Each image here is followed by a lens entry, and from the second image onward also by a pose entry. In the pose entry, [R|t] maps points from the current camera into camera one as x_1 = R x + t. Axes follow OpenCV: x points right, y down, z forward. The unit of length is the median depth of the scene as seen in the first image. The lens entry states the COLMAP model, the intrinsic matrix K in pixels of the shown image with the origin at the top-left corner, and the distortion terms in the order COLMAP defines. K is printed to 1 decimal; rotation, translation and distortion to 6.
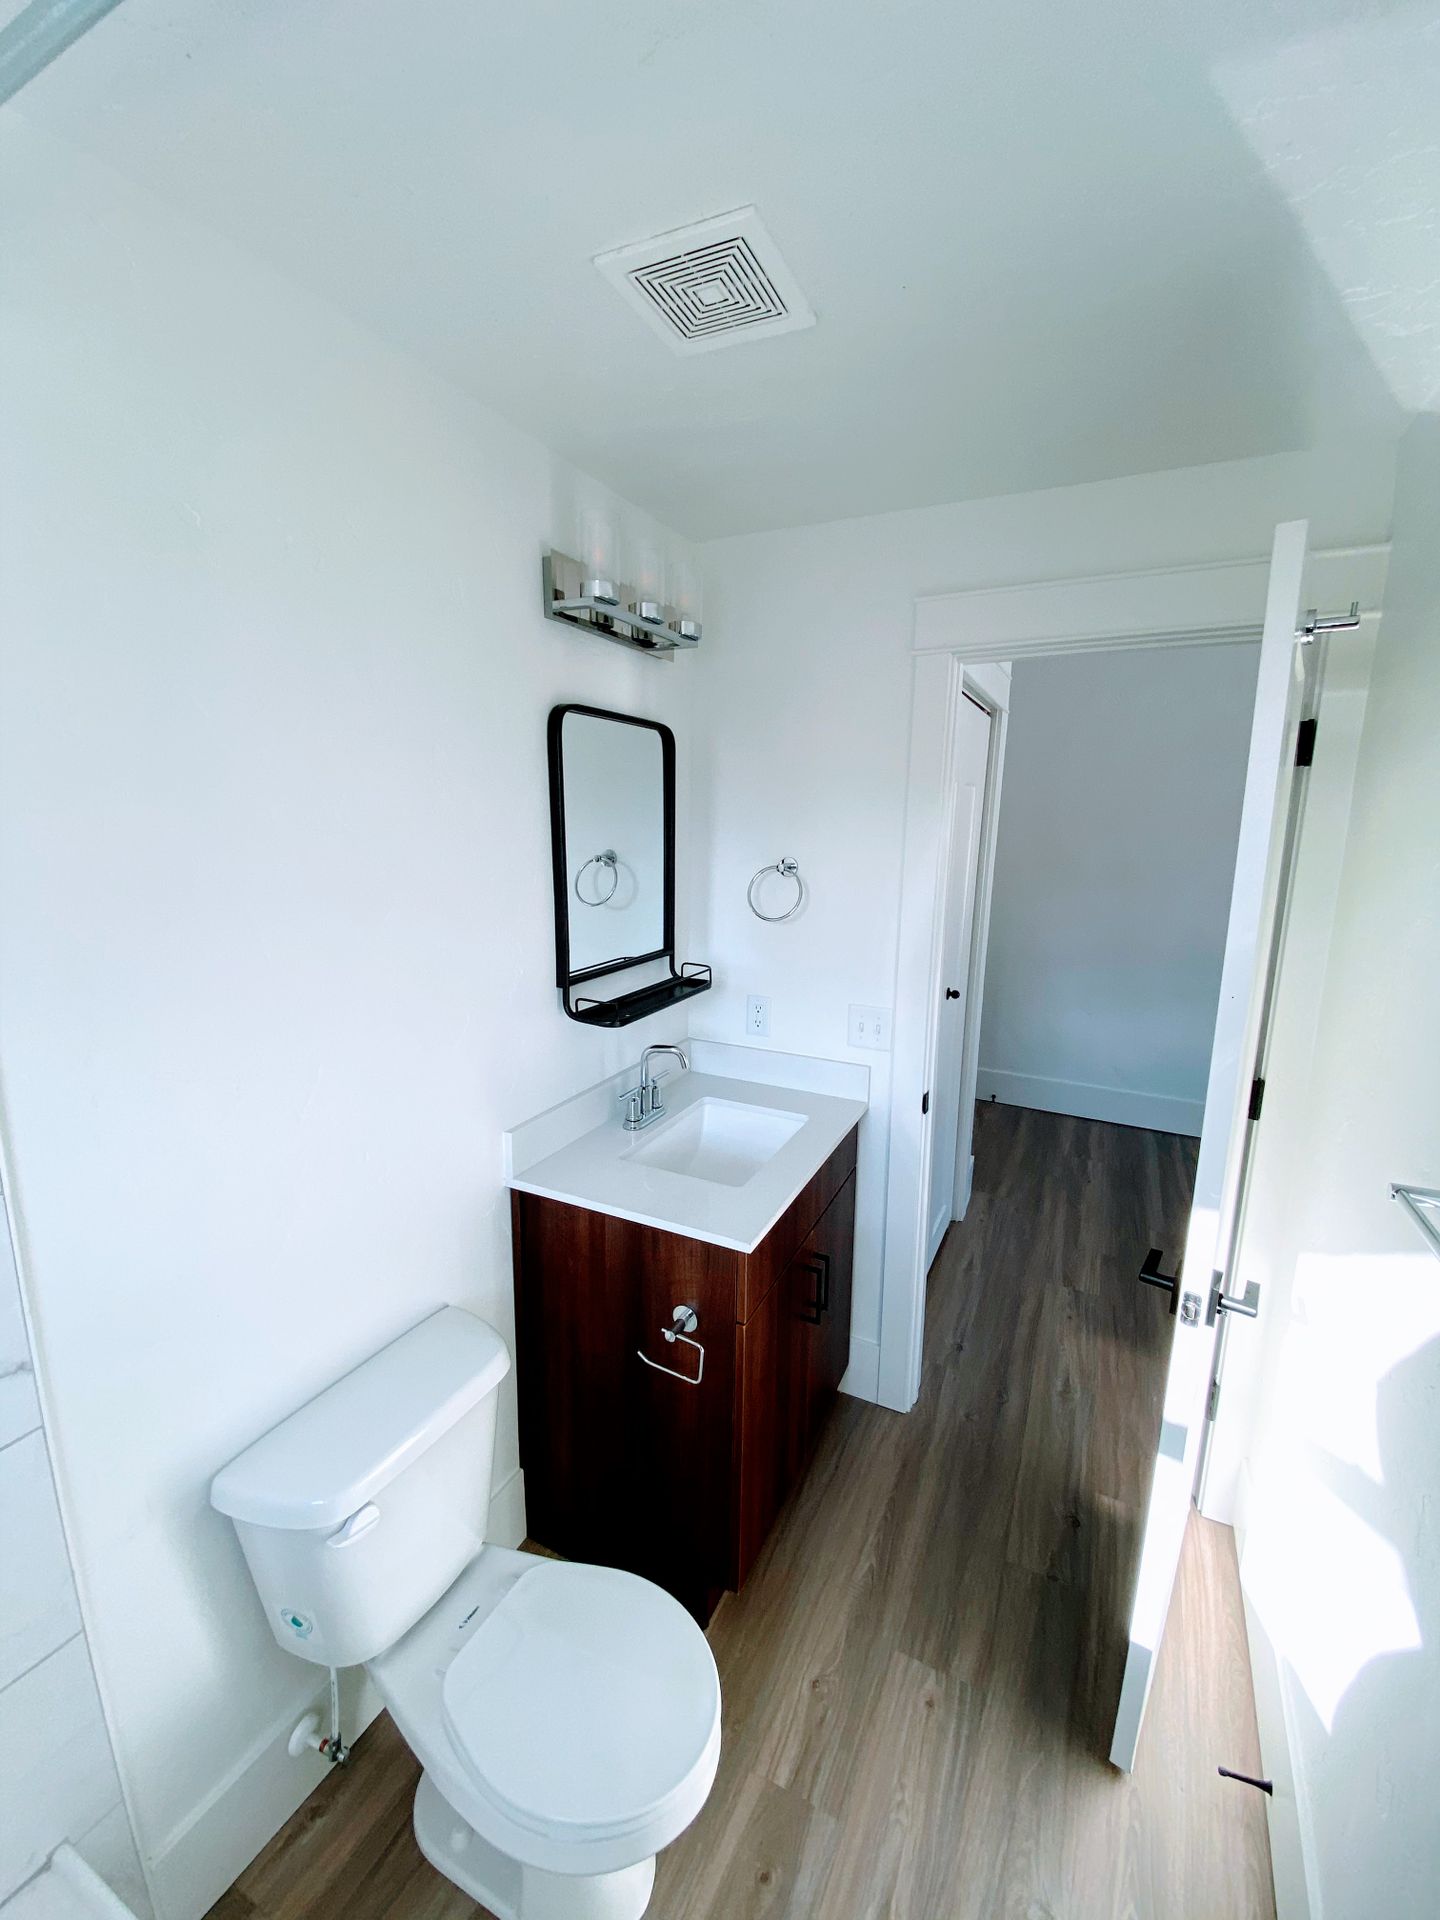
lens RADIAL K [[772.8, 0, 721.4], [0, 772.8, 960.9], [0, 0, 1]] dist [0.026682, -0.023862]
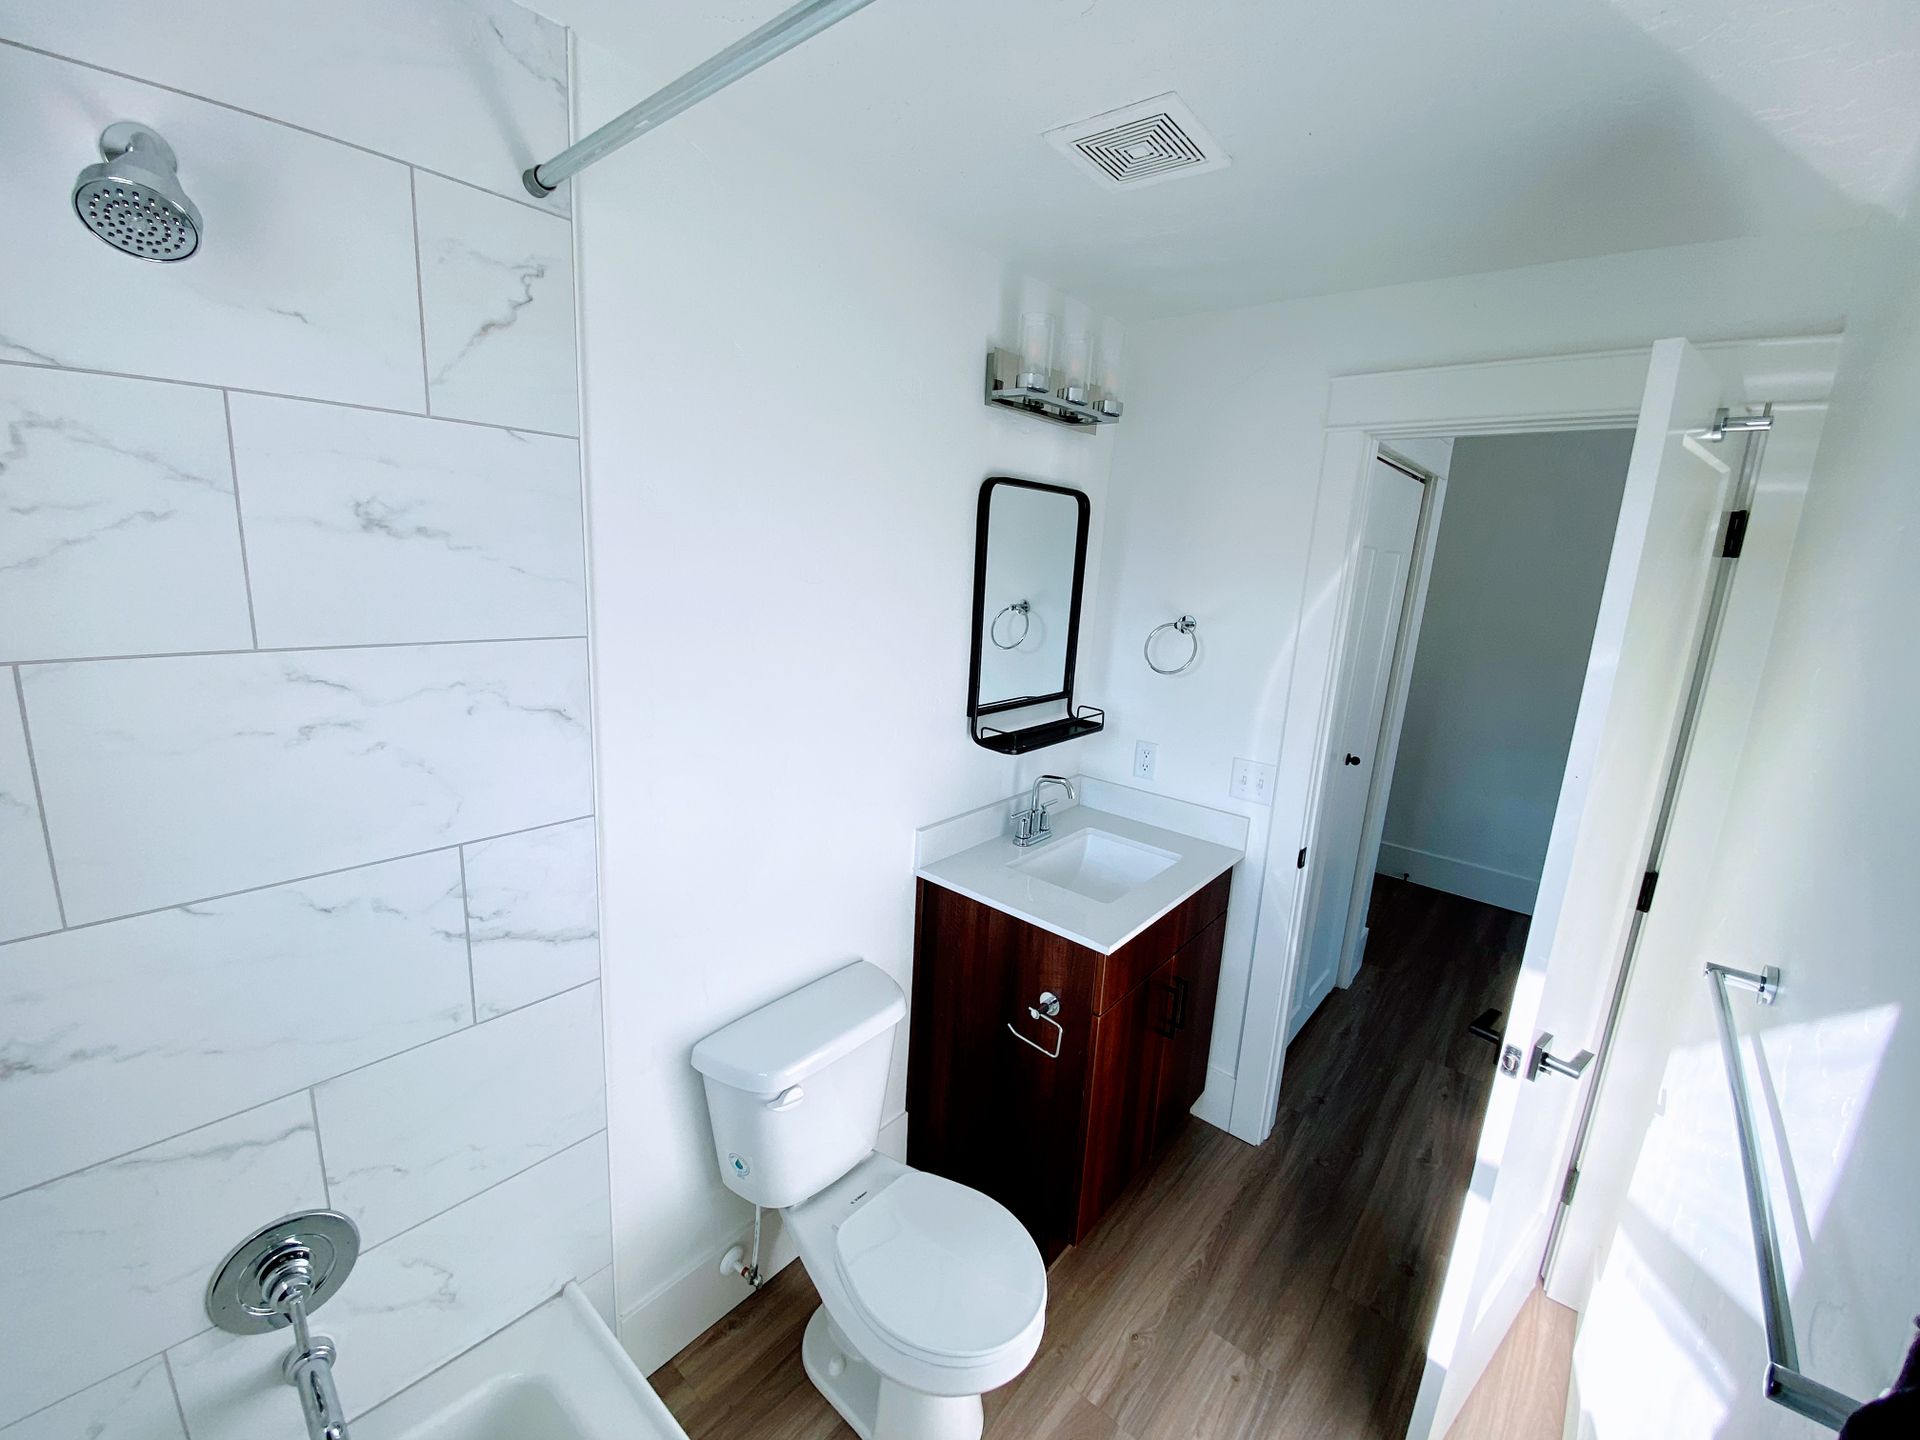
lens RADIAL K [[776.0, 0, 957.6], [0, 776.0, 718.4], [0, 0, 1]] dist [0.027727, -0.024522]
pose [[0.969957, 0.088930, -0.226440, 0.046725], [-0.084720, 0.996004, 0.028261, 0.005957], [0.228048, -0.008228, 0.973615, -0.179364]]
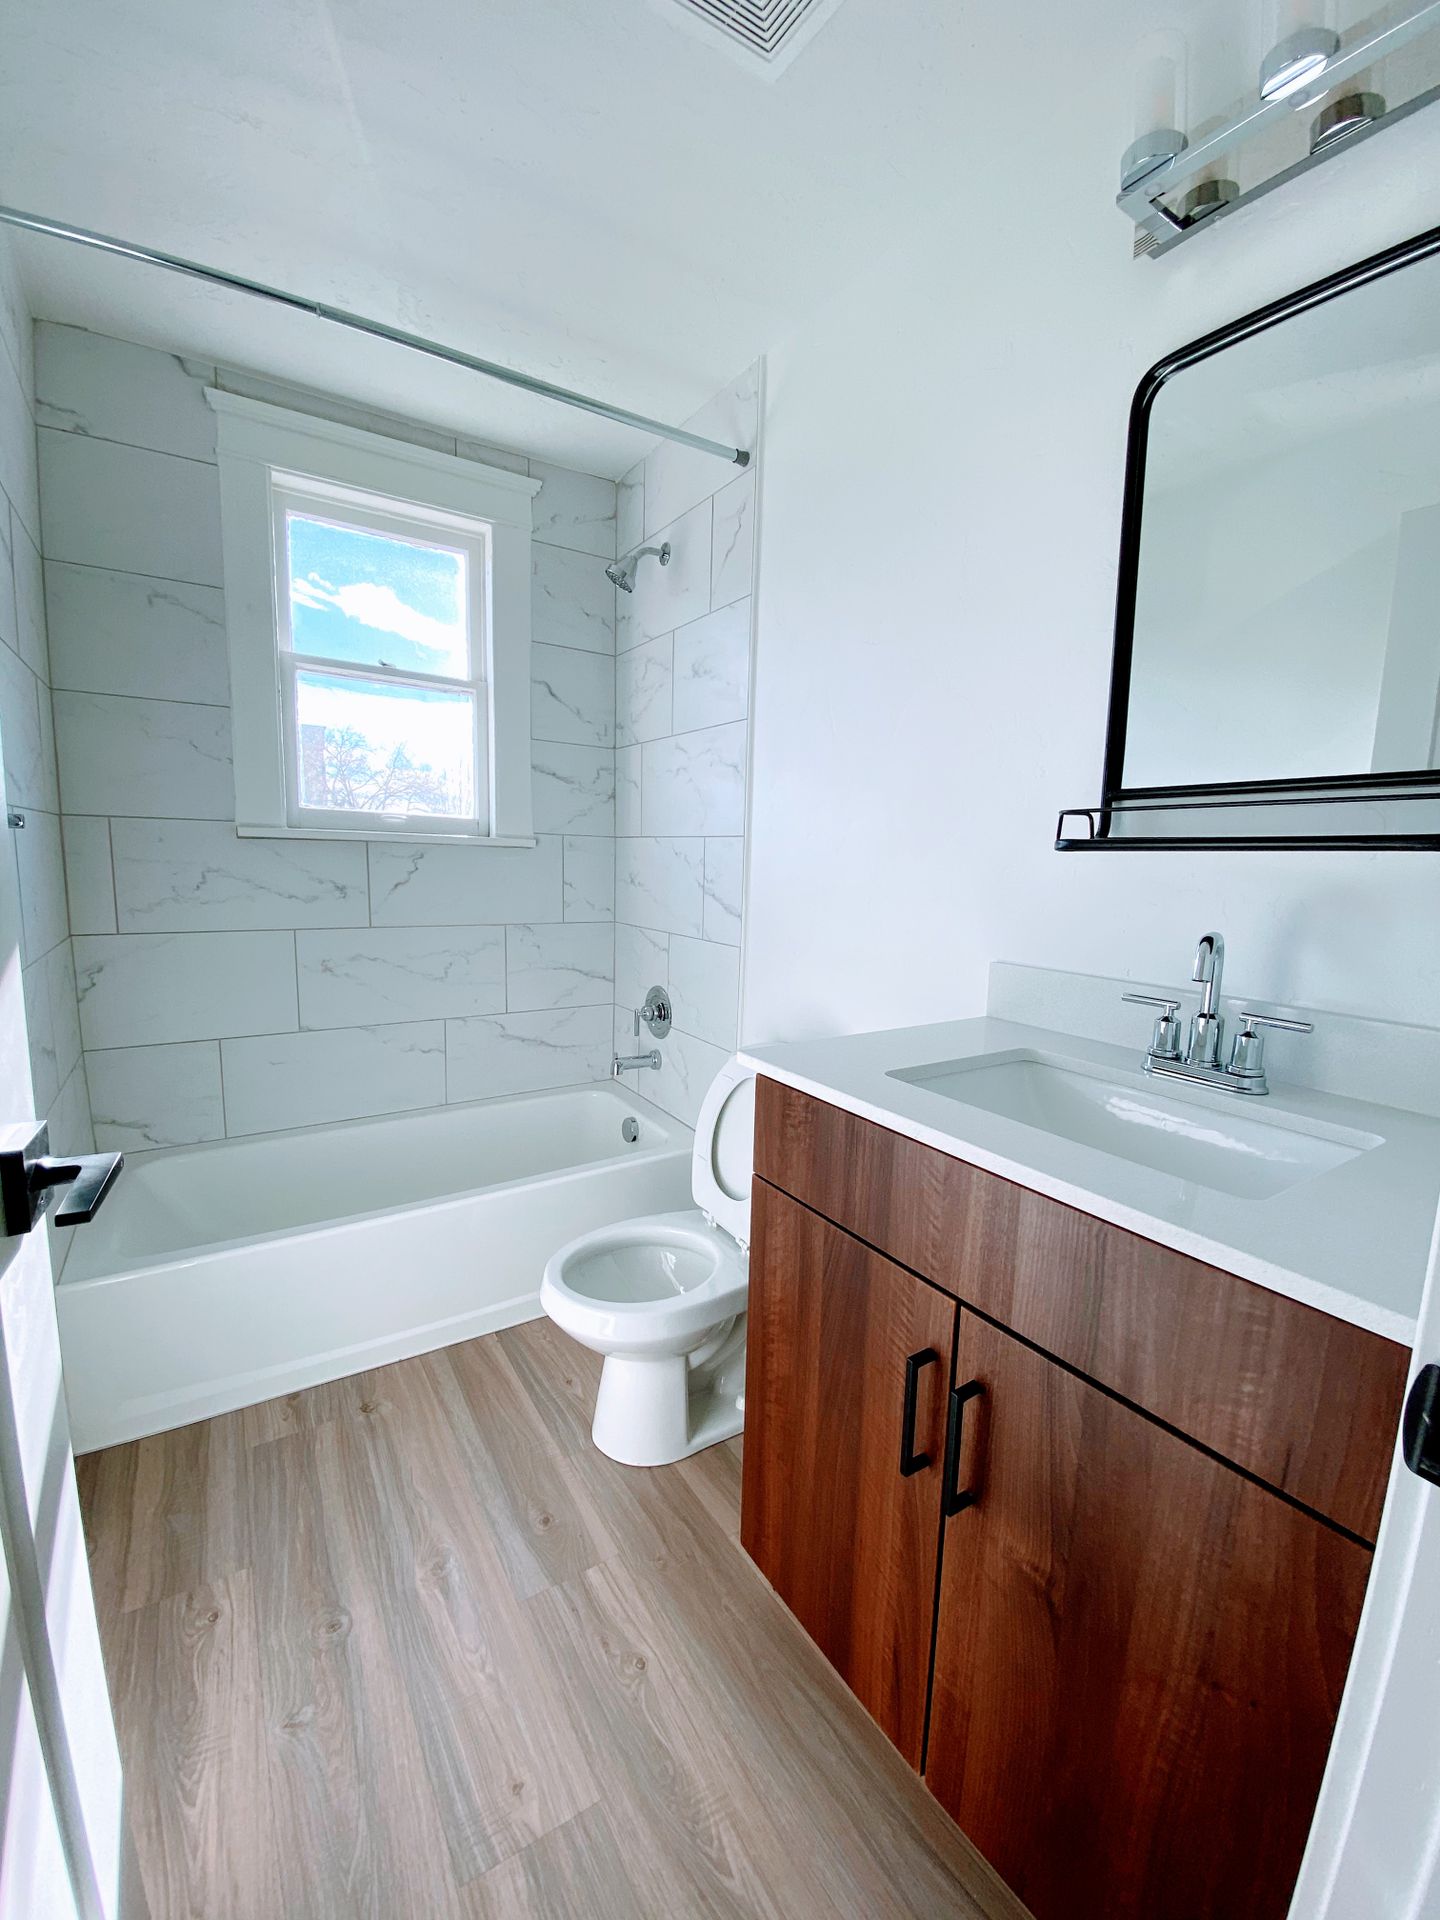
lens RADIAL K [[762.9, 0, 728.1], [0, 762.9, 955.3], [0, 0, 1]] dist [0.026719, -0.021751]
pose [[-0.501869, 0.097563, -0.859423, 0.645369], [-0.186539, 0.958027, 0.217688, 0.083961], [0.844589, 0.269567, -0.462605, 1.209293]]
